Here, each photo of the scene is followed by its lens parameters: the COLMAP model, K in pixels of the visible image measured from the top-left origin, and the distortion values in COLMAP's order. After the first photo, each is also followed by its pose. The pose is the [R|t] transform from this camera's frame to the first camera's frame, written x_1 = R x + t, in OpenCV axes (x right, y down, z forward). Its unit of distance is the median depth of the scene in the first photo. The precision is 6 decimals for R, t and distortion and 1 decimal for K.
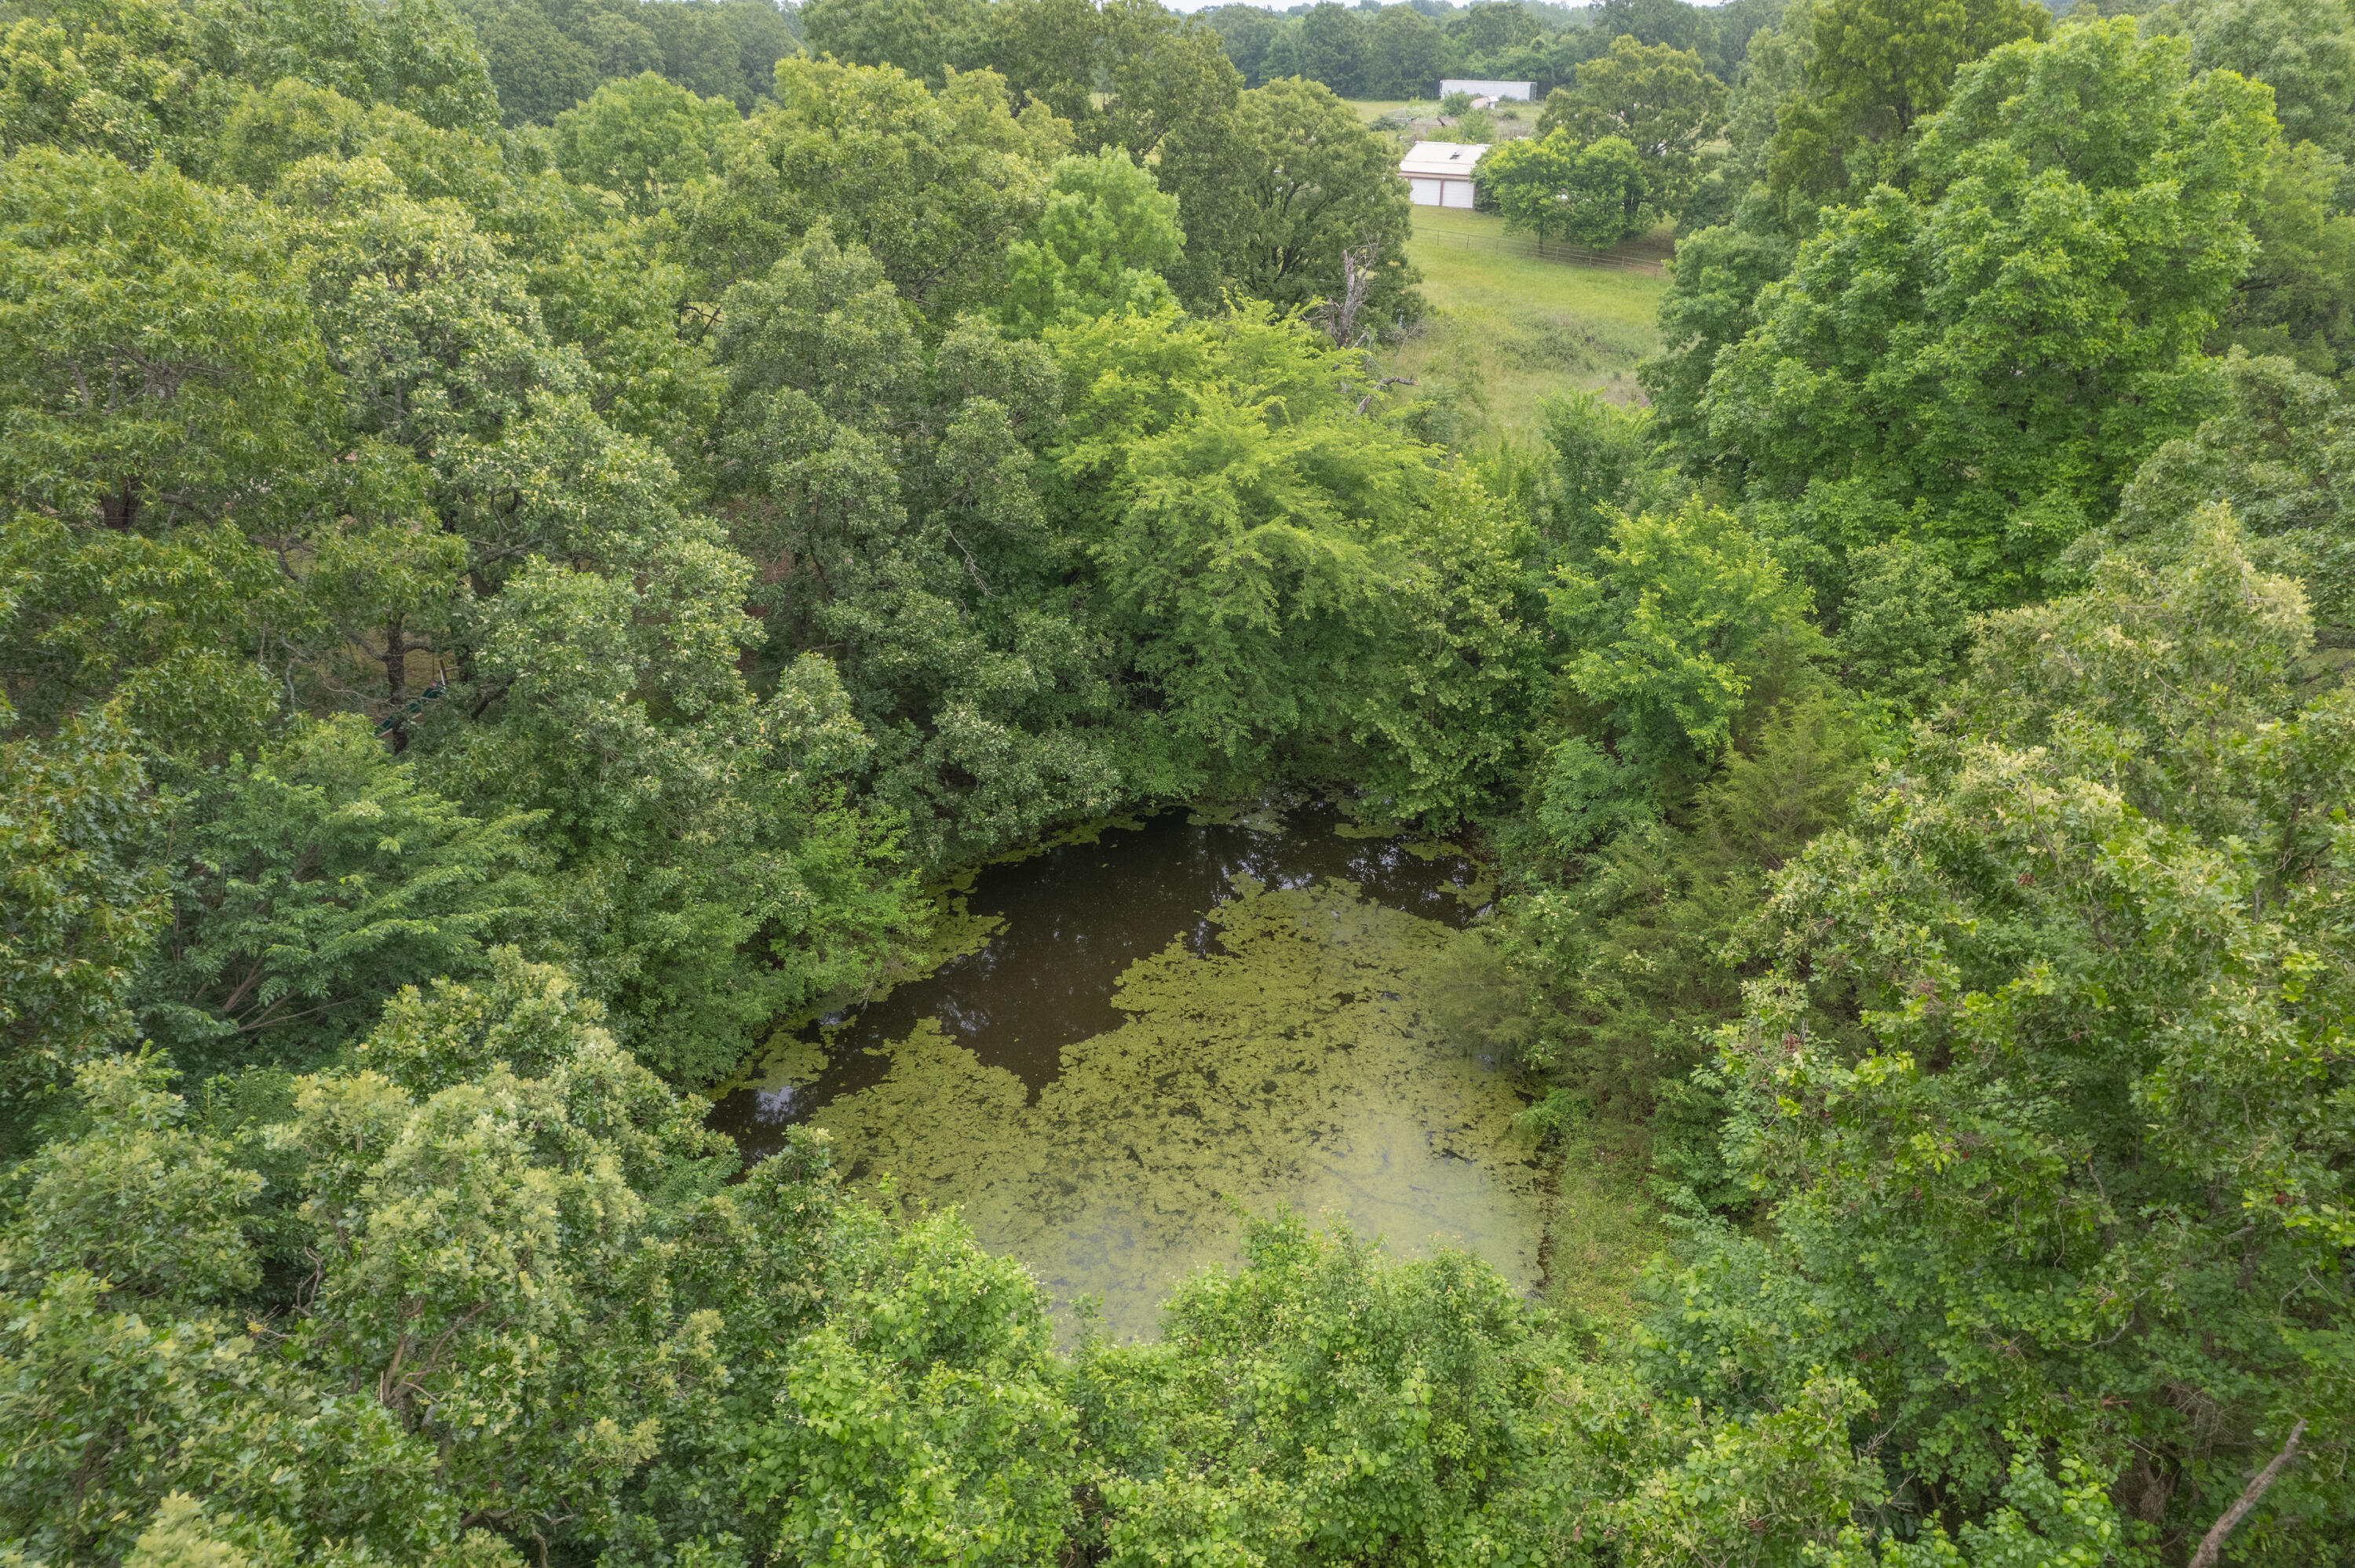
lens RADIAL K [[1511.6, 0, 1177.5], [0, 1511.6, 784.0], [0, 0, 1]] dist [-0.003527, -0.000471]
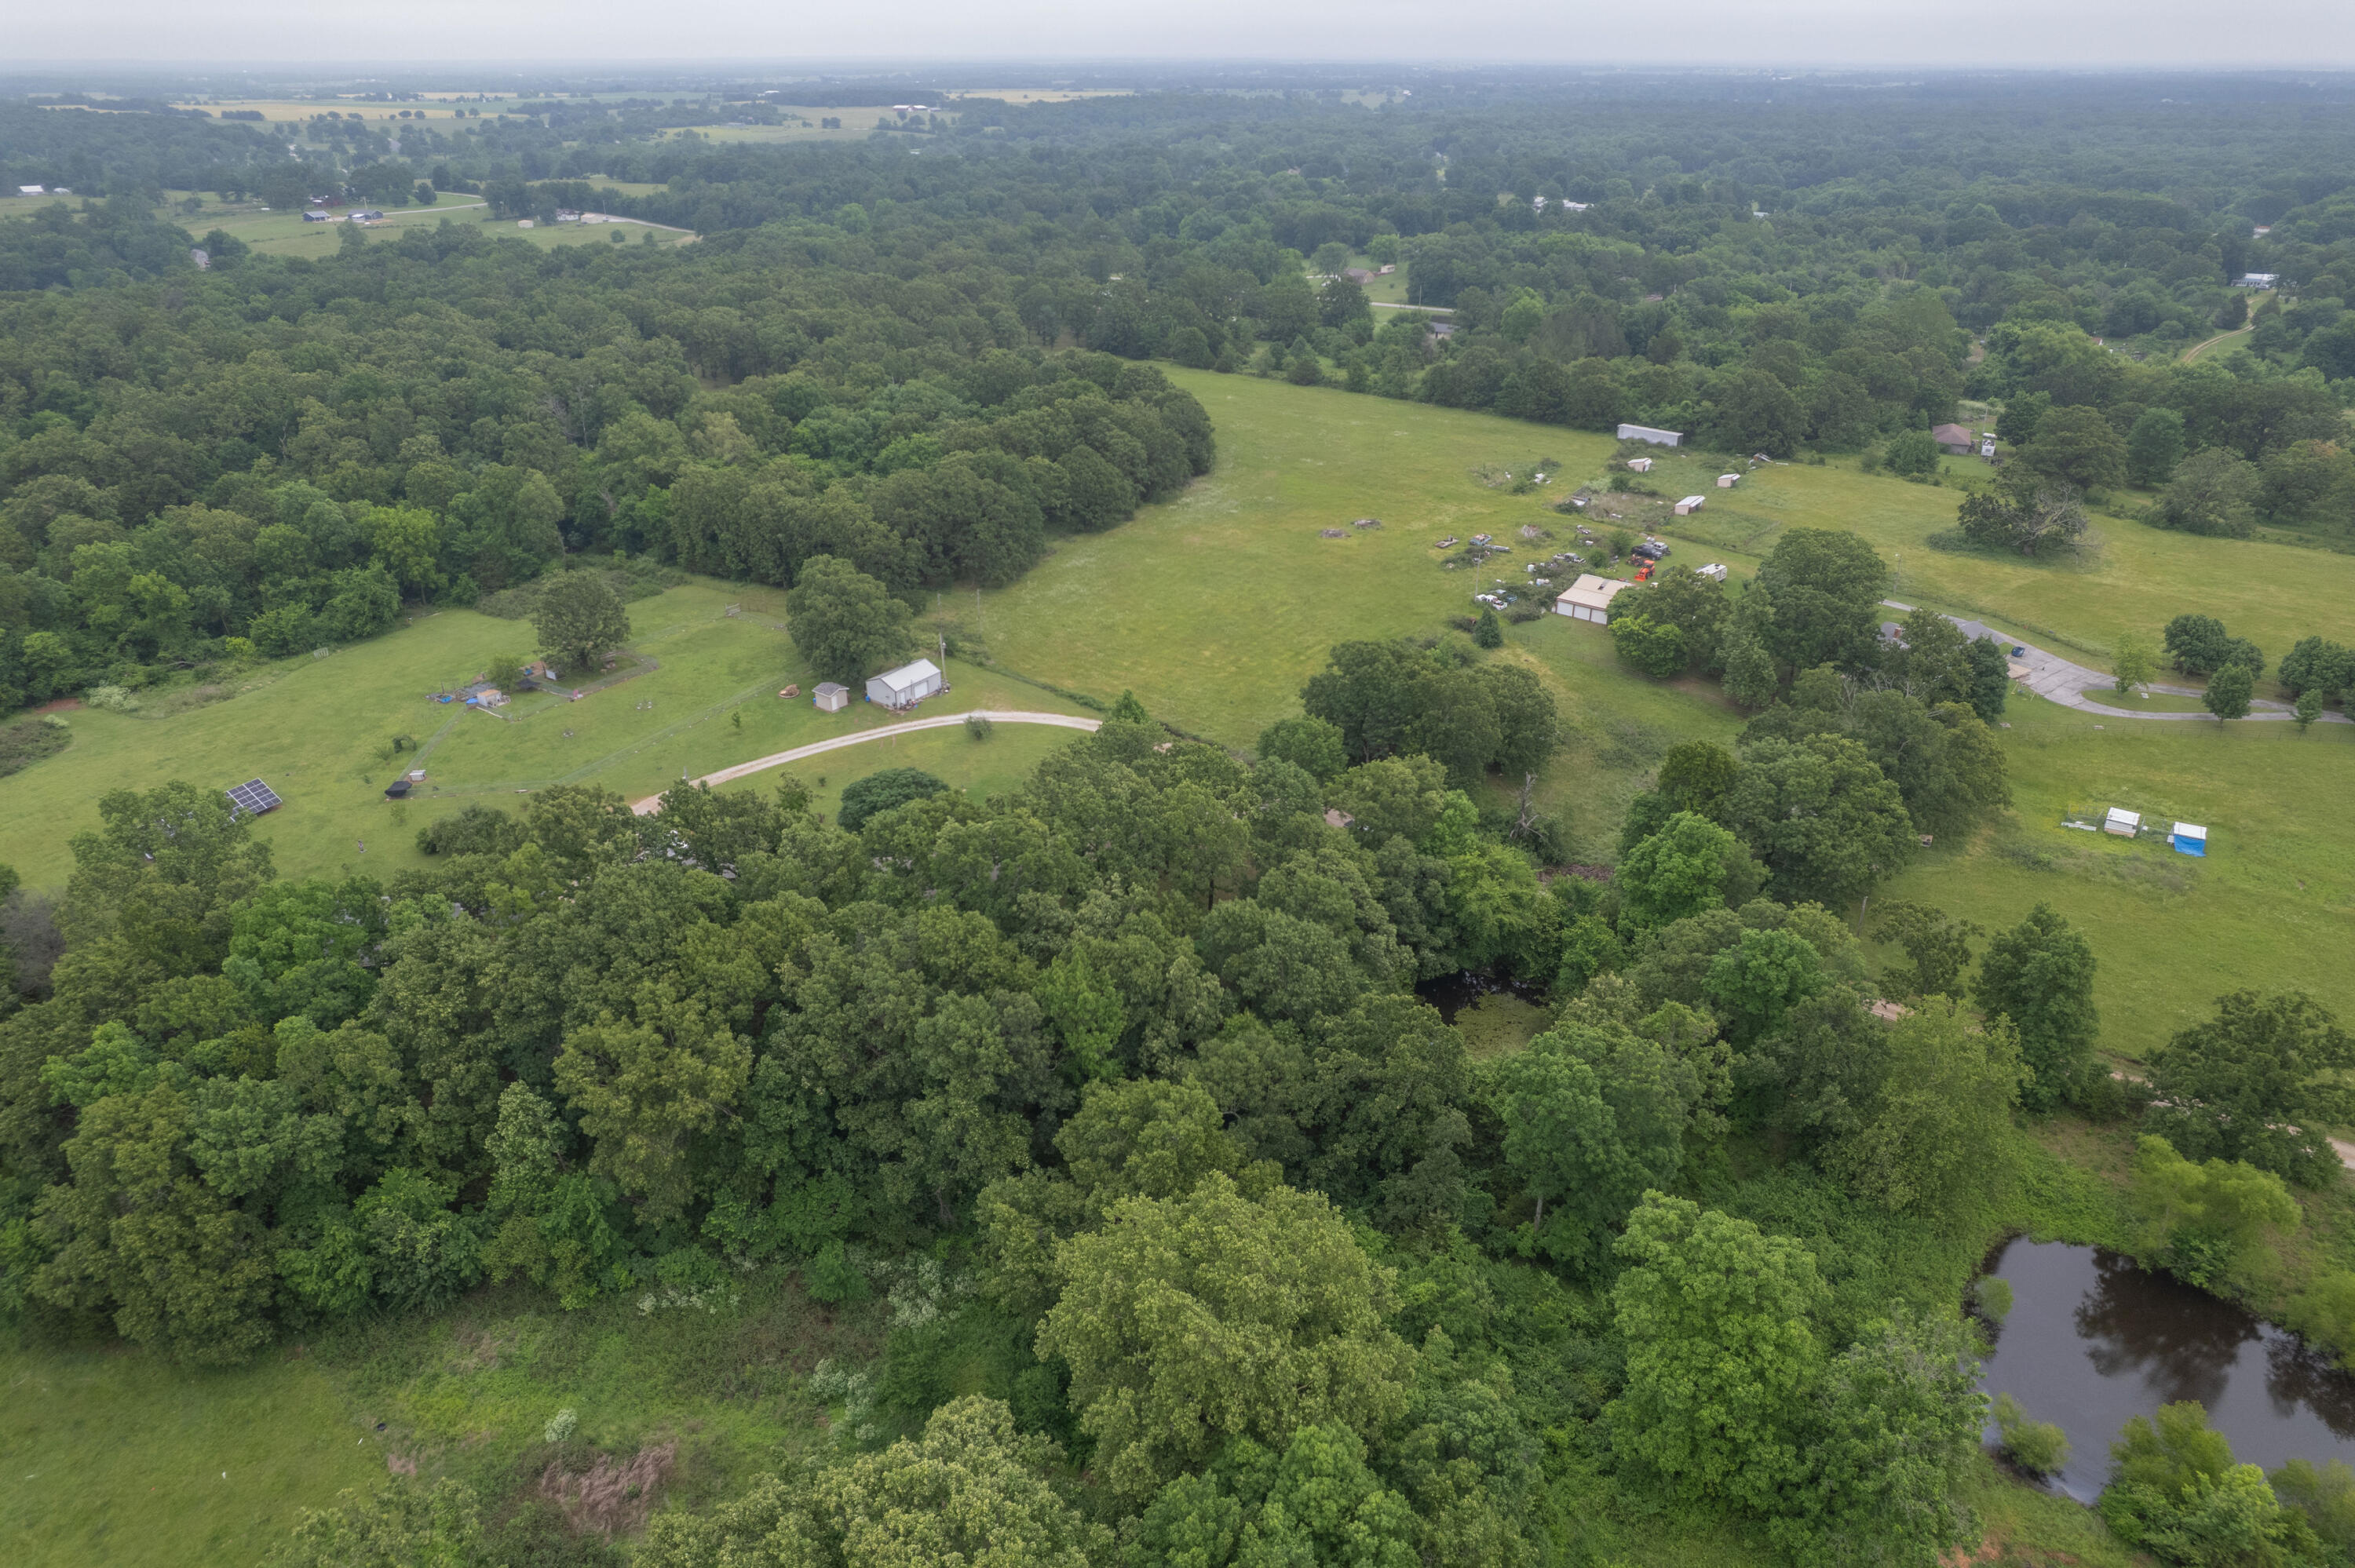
lens RADIAL K [[1511.6, 0, 1177.5], [0, 1511.6, 784.0], [0, 0, 1]] dist [-0.003527, -0.000471]
pose [[0.990482, 0.067657, -0.119867, -0.353479], [-0.069561, 0.997508, -0.011771, -0.419516], [0.118771, 0.019997, 0.992720, -3.404058]]
